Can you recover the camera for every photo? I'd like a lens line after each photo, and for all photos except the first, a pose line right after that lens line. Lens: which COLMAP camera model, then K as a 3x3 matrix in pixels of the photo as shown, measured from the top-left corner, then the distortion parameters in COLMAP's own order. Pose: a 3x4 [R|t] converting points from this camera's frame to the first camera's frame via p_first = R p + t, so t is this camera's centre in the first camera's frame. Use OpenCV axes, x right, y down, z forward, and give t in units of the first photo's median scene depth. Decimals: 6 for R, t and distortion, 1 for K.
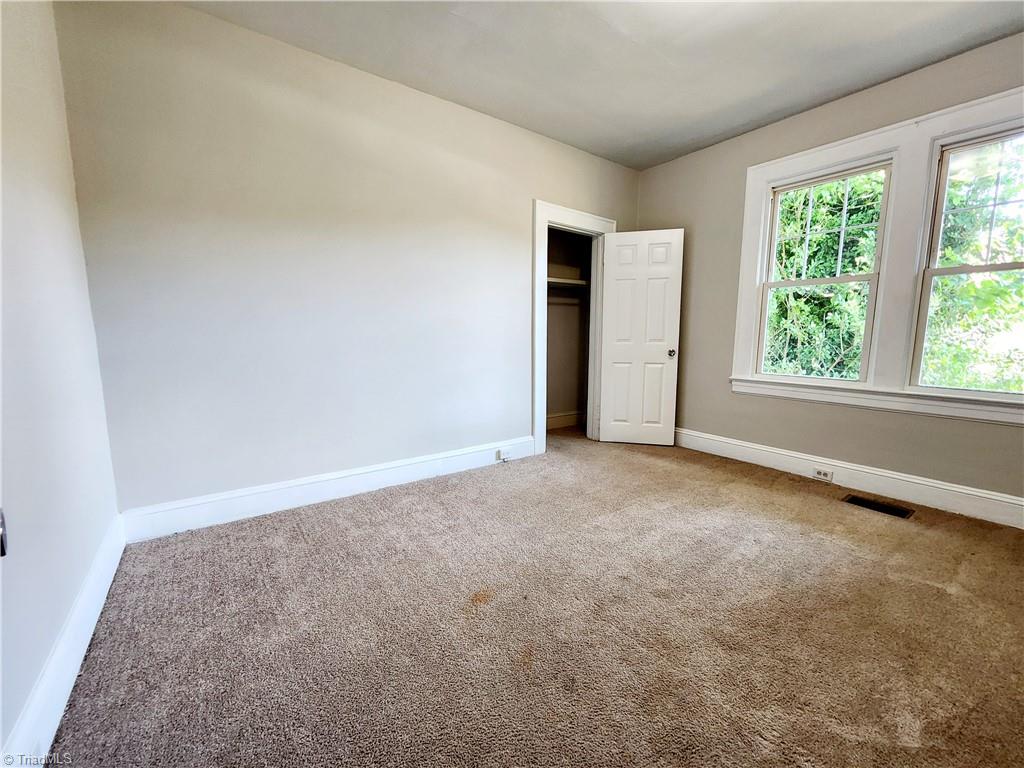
lens RADIAL K [[421.0, 0, 517.4], [0, 421.0, 387.6], [0, 0, 1]] dist [0.002860, 0.000038]
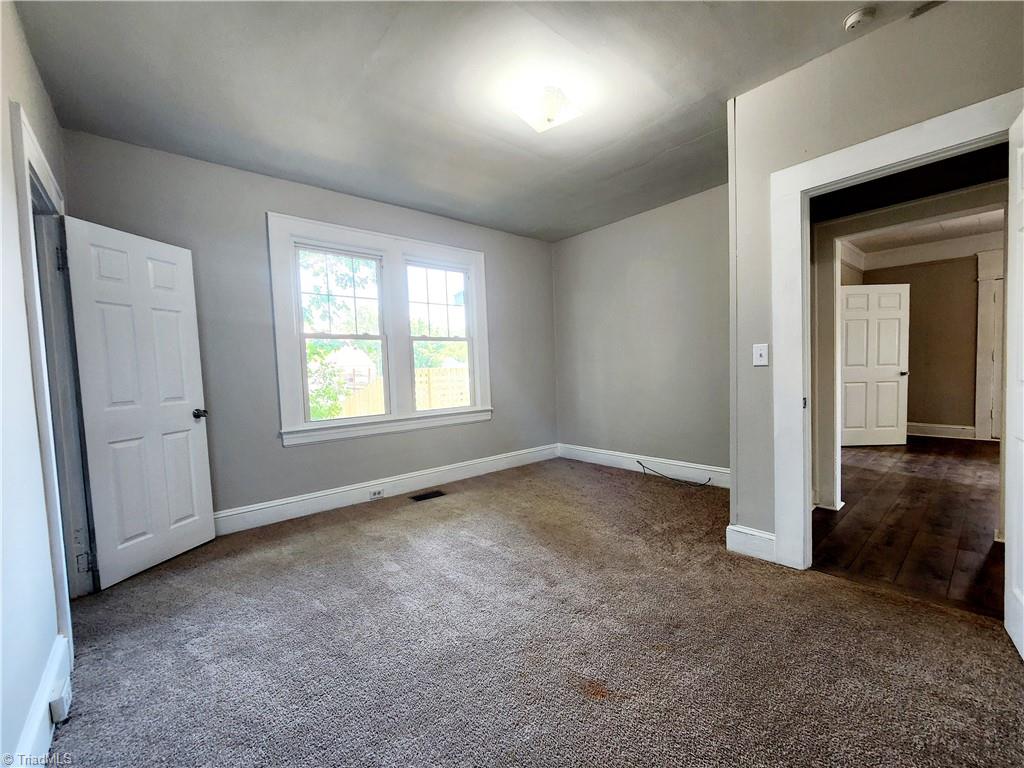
lens RADIAL K [[421.0, 0, 517.4], [0, 421.0, 387.6], [0, 0, 1]] dist [0.002860, 0.000038]
pose [[-0.072936, -0.043051, 0.996407, -0.501494], [0.166314, 0.984554, 0.054713, -0.094912], [-0.983372, 0.169707, -0.064650, 0.624994]]
